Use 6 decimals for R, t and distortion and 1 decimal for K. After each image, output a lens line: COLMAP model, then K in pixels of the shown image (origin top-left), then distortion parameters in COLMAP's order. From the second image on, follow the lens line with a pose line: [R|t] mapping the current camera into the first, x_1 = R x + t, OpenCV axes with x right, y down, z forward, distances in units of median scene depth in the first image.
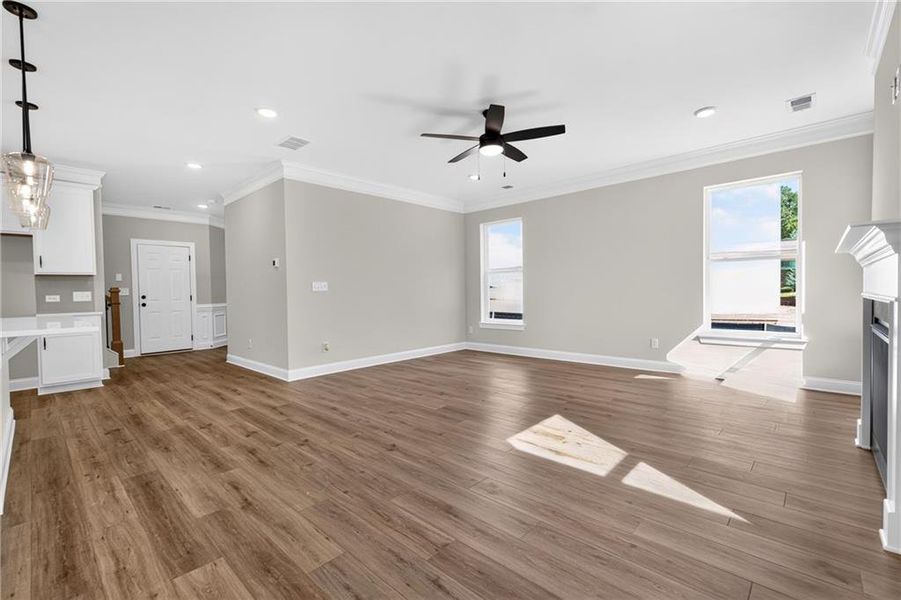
lens RADIAL K [[391.4, 0, 451.2], [0, 391.4, 300.1], [0, 0, 1]] dist [0.005974, -0.000015]
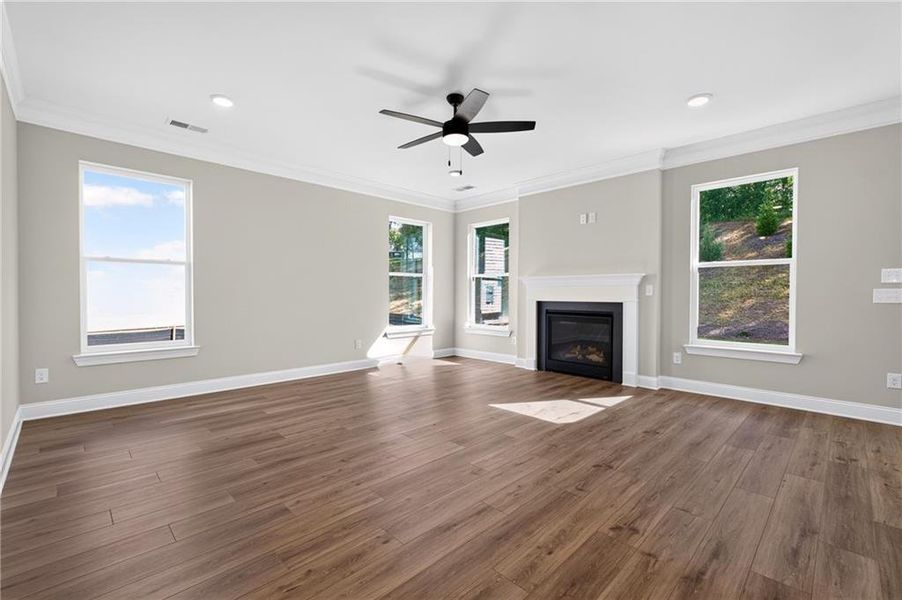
lens RADIAL K [[391.8, 0, 451.7], [0, 391.8, 300.1], [0, 0, 1]] dist [0.005974, -0.000015]
pose [[0.039090, 0.001175, 0.999235, -0.880024], [0.016784, 0.999857, -0.001832, -0.011238], [-0.999095, 0.016842, 0.039065, 1.071658]]
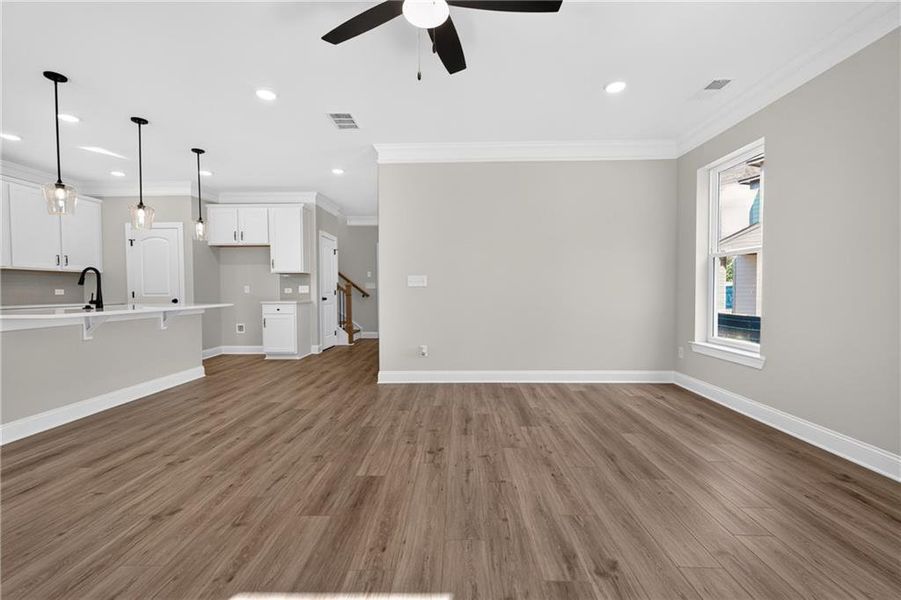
lens RADIAL K [[391.4, 0, 451.2], [0, 391.4, 300.1], [0, 0, 1]] dist [0.005974, -0.000015]
pose [[0.667246, 0.032350, -0.744134, 0.567469], [-0.020755, 0.999476, 0.024839, -0.024543], [0.744548, -0.001129, 0.667568, 0.746305]]
